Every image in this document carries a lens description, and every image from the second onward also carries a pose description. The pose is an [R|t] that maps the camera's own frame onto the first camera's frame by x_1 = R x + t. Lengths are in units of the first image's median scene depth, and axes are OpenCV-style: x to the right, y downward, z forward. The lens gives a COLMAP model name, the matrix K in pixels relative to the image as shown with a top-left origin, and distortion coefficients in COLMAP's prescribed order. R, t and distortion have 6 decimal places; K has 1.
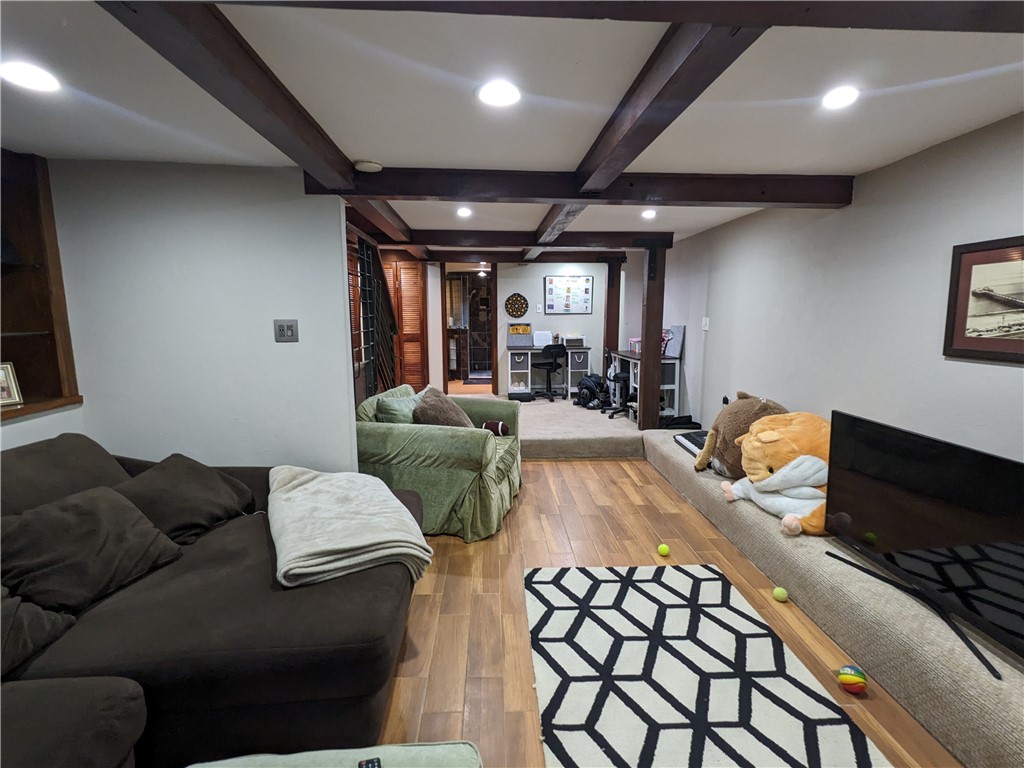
lens RADIAL K [[494.1, 0, 509.9], [0, 494.1, 382.2], [0, 0, 1]] dist [0.001588, 0.000521]
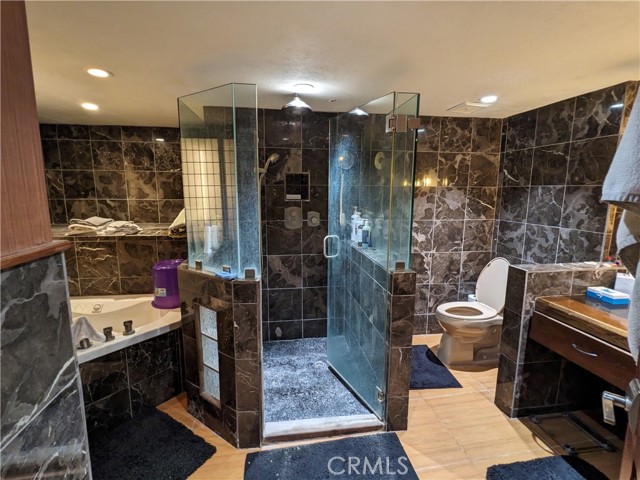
lens RADIAL K [[308.8, 0, 318.9], [0, 308.8, 238.4], [0, 0, 1]] dist [0.001588, 0.000521]
pose [[0.993533, -0.005214, 0.113423, -0.086614], [0.004156, 0.999946, 0.009563, -0.162596], [-0.113467, -0.009030, 0.993501, 1.007530]]
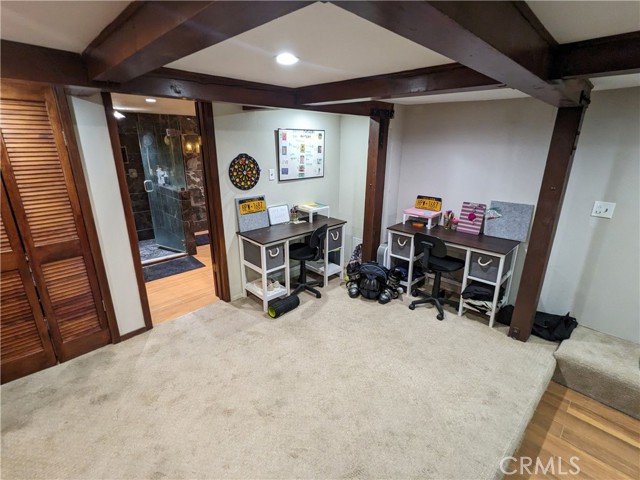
lens RADIAL K [[308.8, 0, 319.6], [0, 308.8, 240.1], [0, 0, 1]] dist [0.001588, 0.000521]
pose [[0.751260, -0.194304, 0.630757, -0.196169], [0.086116, 0.976371, 0.198202, -0.139182], [-0.654365, -0.094582, 0.750241, 0.602254]]
